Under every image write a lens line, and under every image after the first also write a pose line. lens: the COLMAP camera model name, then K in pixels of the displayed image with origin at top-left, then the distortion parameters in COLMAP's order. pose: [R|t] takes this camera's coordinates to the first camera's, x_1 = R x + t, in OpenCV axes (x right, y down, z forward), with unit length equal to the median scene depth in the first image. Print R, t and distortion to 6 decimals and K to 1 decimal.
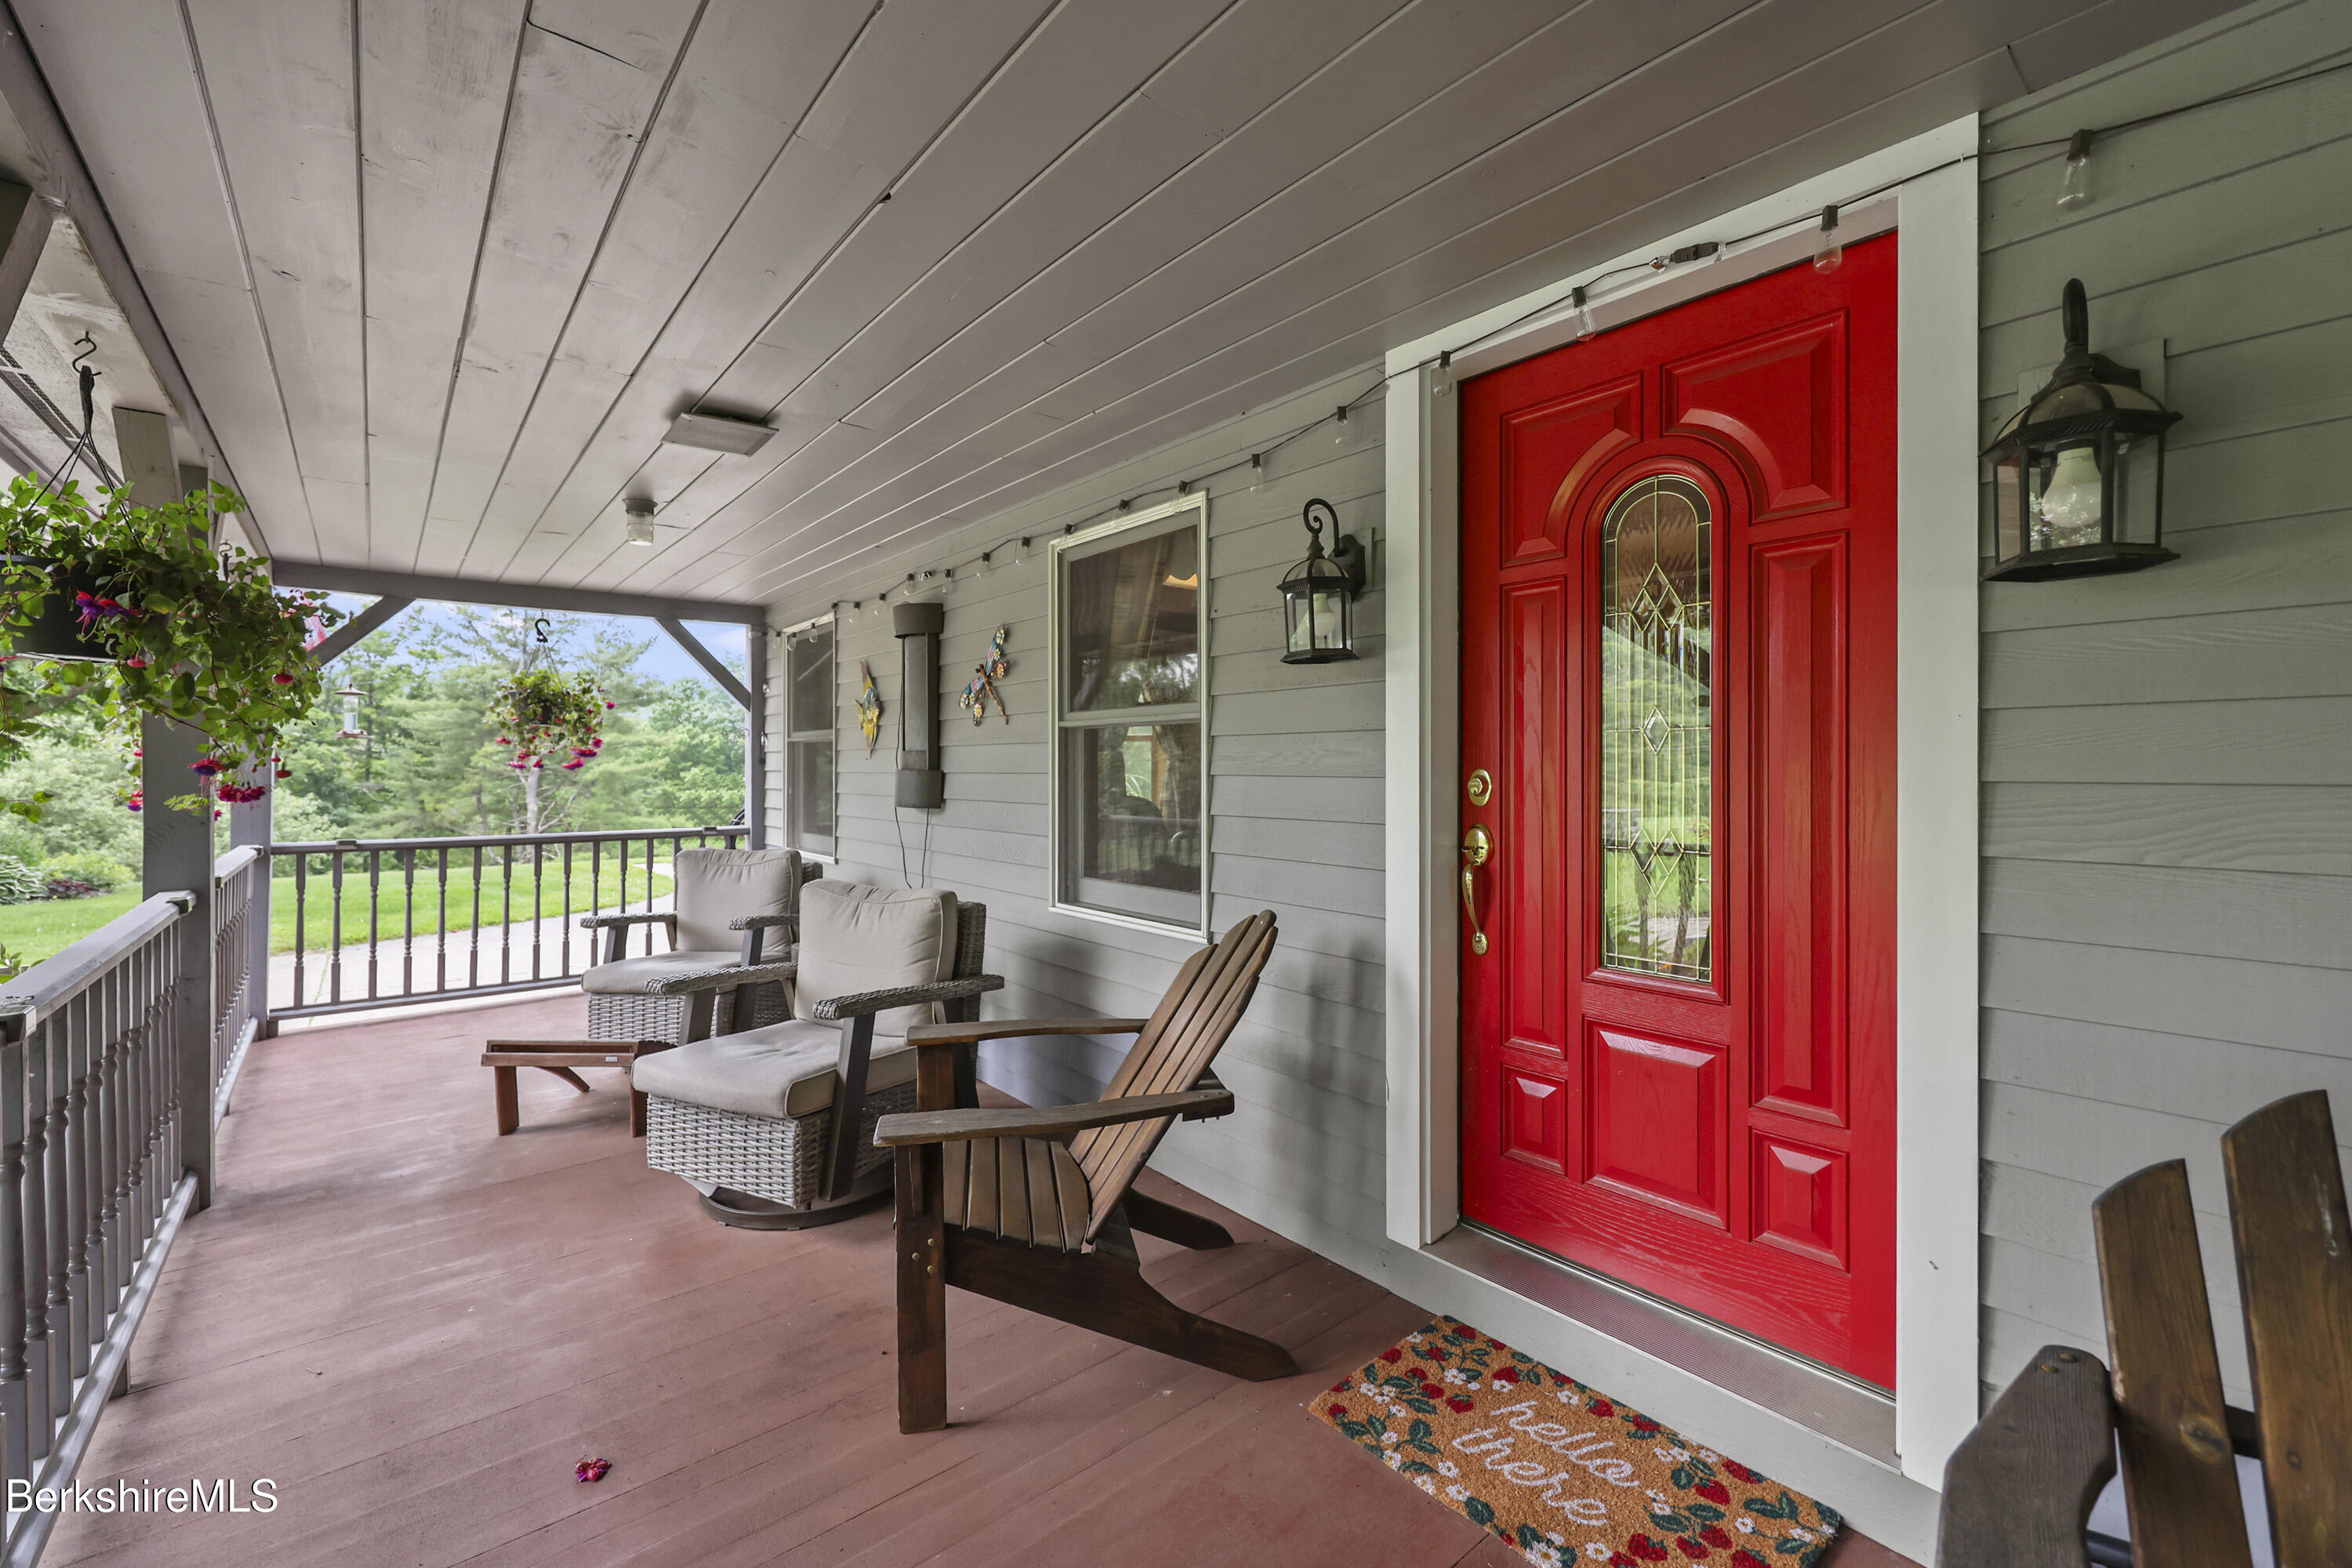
lens RADIAL K [[948.3, 0, 1181.9], [0, 948.3, 776.9], [0, 0, 1]] dist [-0.001290, -0.000044]
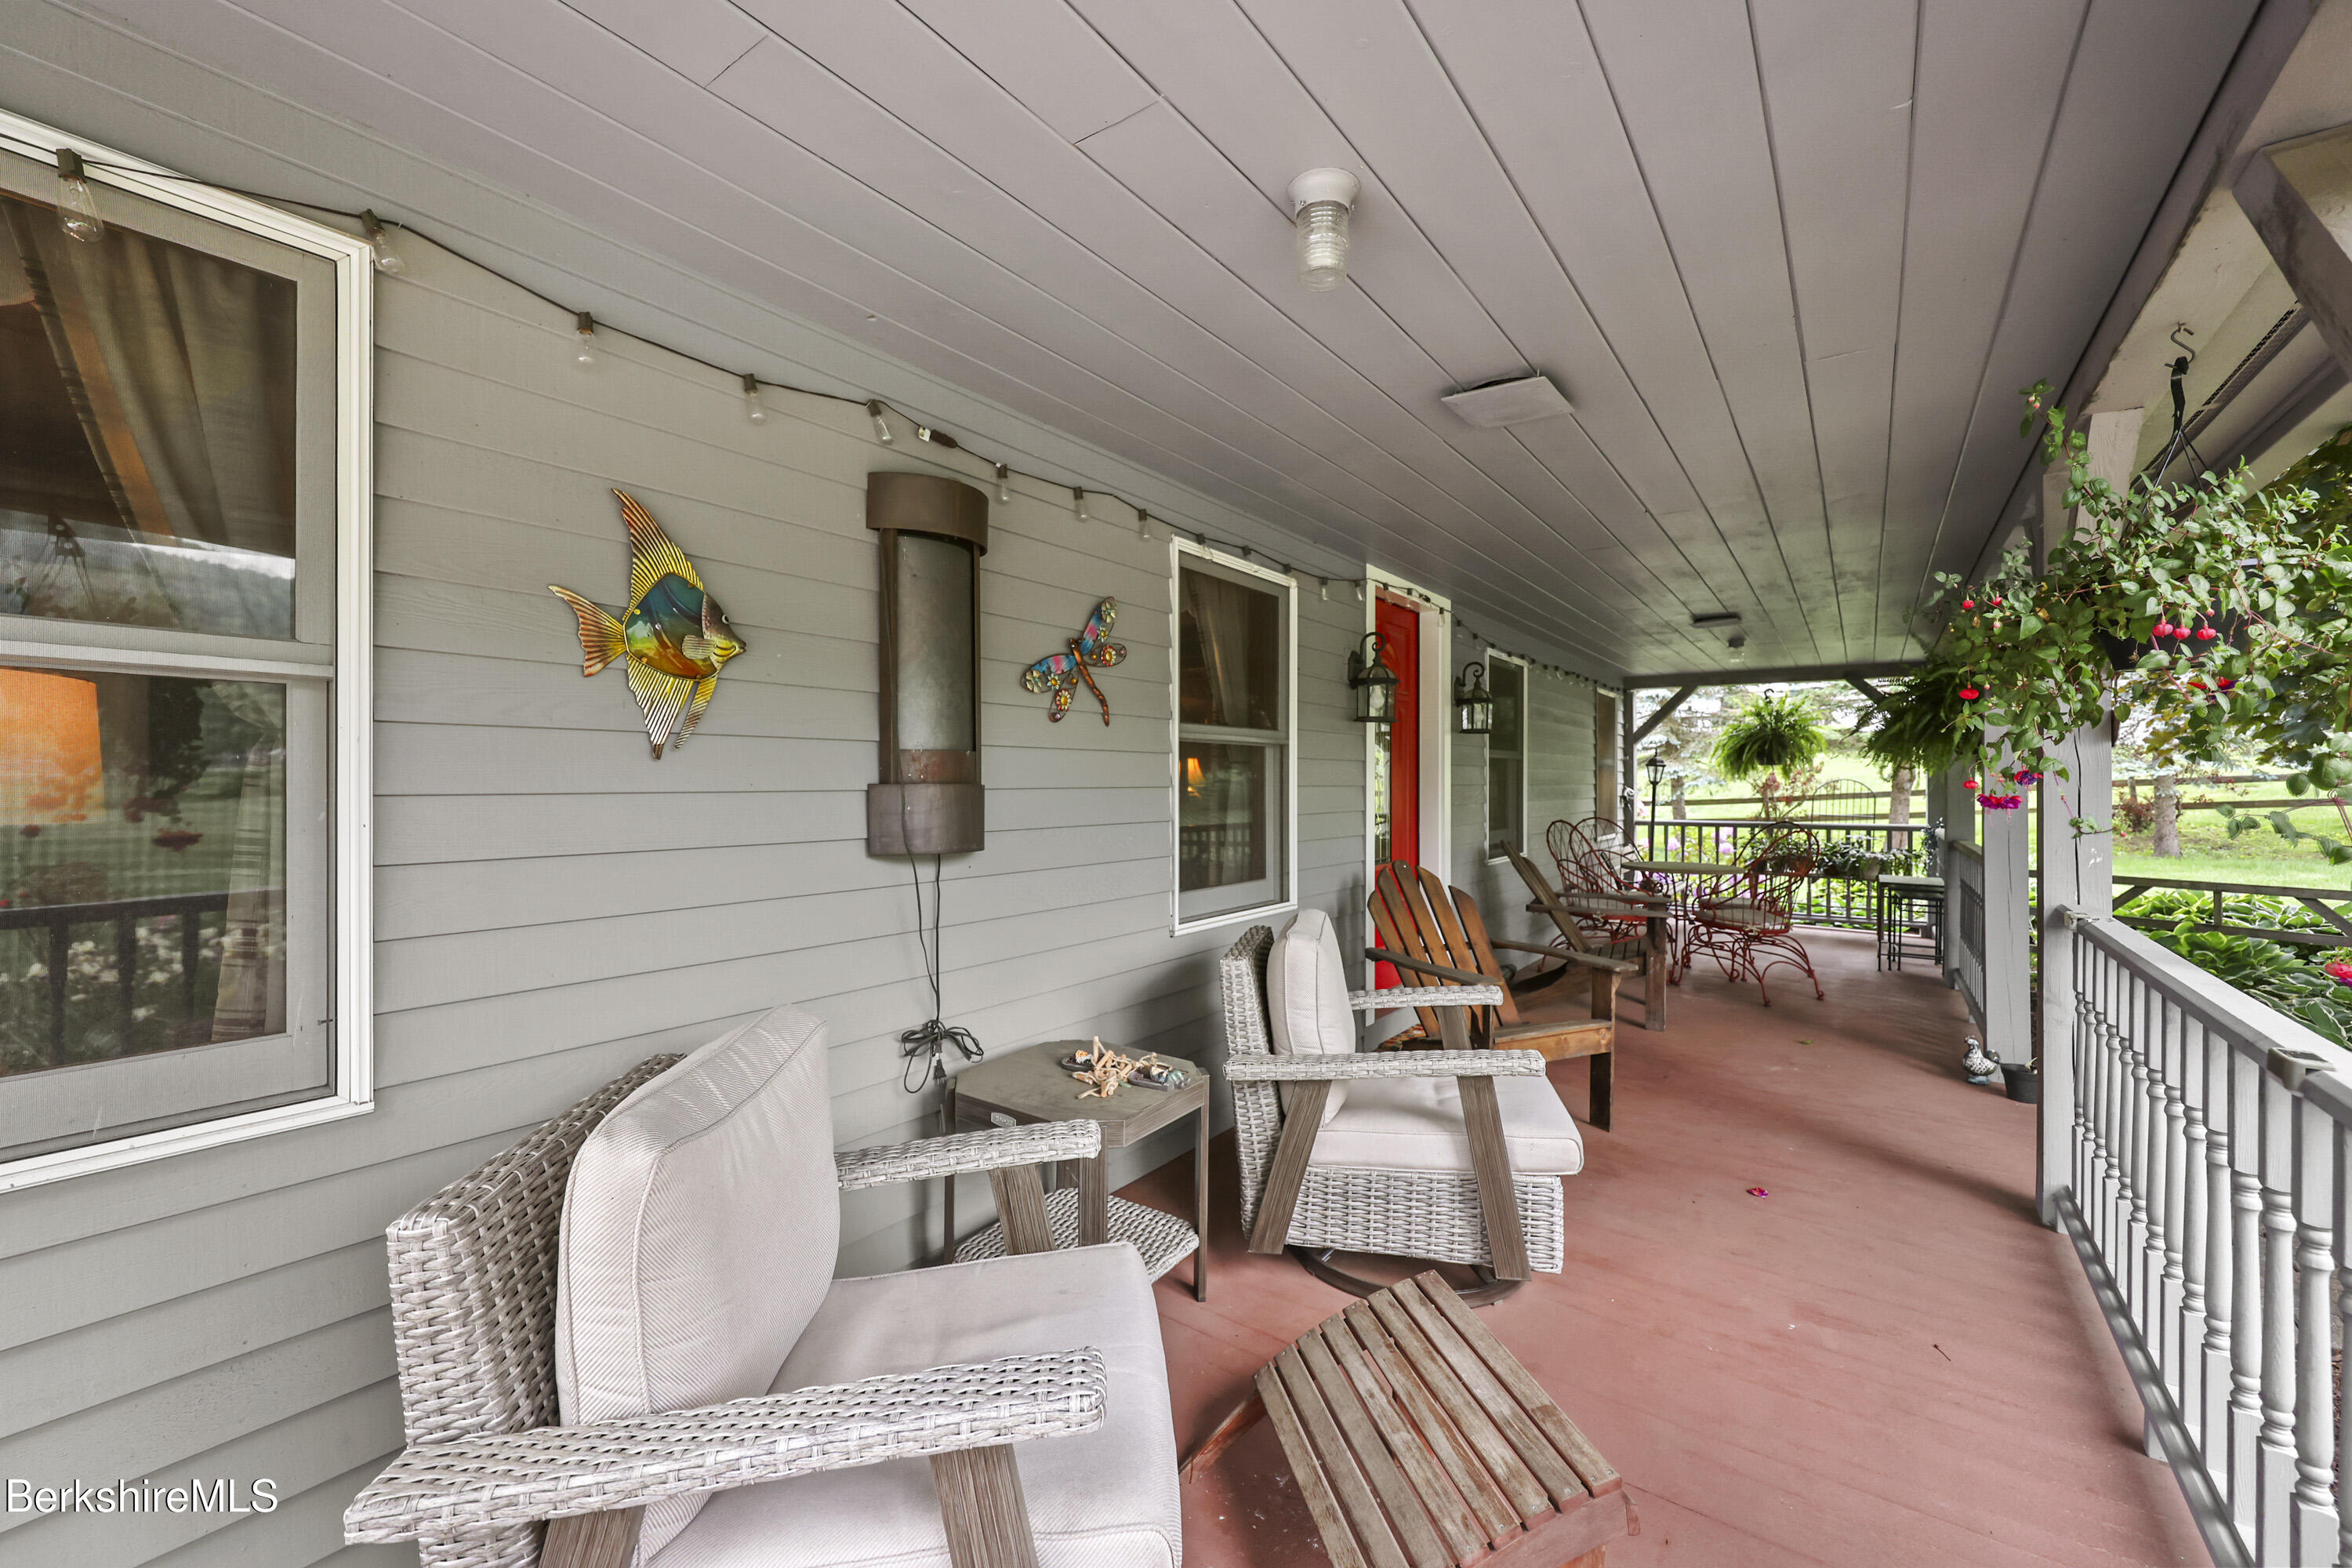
lens RADIAL K [[960.7, 0, 1181.1], [0, 960.7, 785.0], [0, 0, 1]] dist [-0.000087, 0.000037]
pose [[-0.235823, -0.007079, 0.971770, -0.946881], [-0.000085, 0.999974, 0.007264, -0.011869], [-0.971796, 0.001630, -0.235817, 1.098249]]
